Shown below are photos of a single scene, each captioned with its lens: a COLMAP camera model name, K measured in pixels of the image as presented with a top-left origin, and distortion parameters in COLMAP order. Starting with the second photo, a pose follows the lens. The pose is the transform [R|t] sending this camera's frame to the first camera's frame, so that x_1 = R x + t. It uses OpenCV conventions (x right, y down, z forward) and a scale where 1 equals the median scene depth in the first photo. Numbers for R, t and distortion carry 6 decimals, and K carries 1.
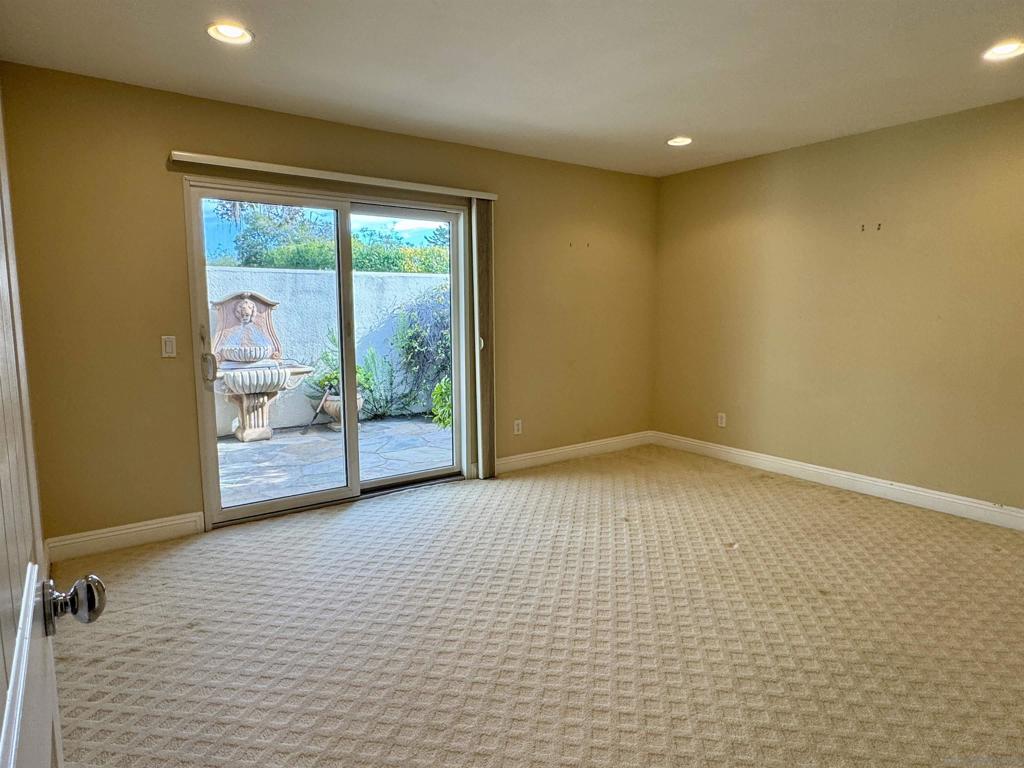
lens RADIAL K [[604.4, 0, 510.7], [0, 604.4, 382.8], [0, 0, 1]] dist [-0.000427, 0.001733]
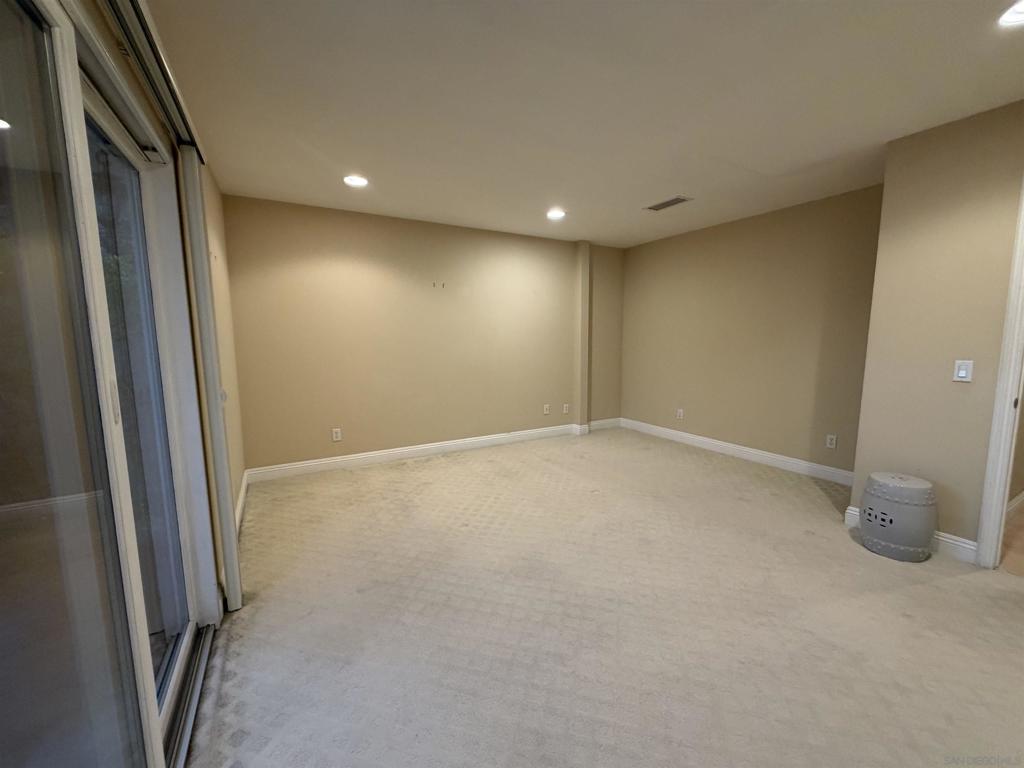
lens RADIAL K [[410.2, 0, 508.8], [0, 410.2, 384.0], [0, 0, 1]] dist [0.001138, -0.000840]
pose [[0.112827, -0.120990, 0.986221, -0.369523], [0.127342, 0.986134, 0.106411, -0.074964], [-0.985421, 0.113581, 0.126670, 0.569783]]
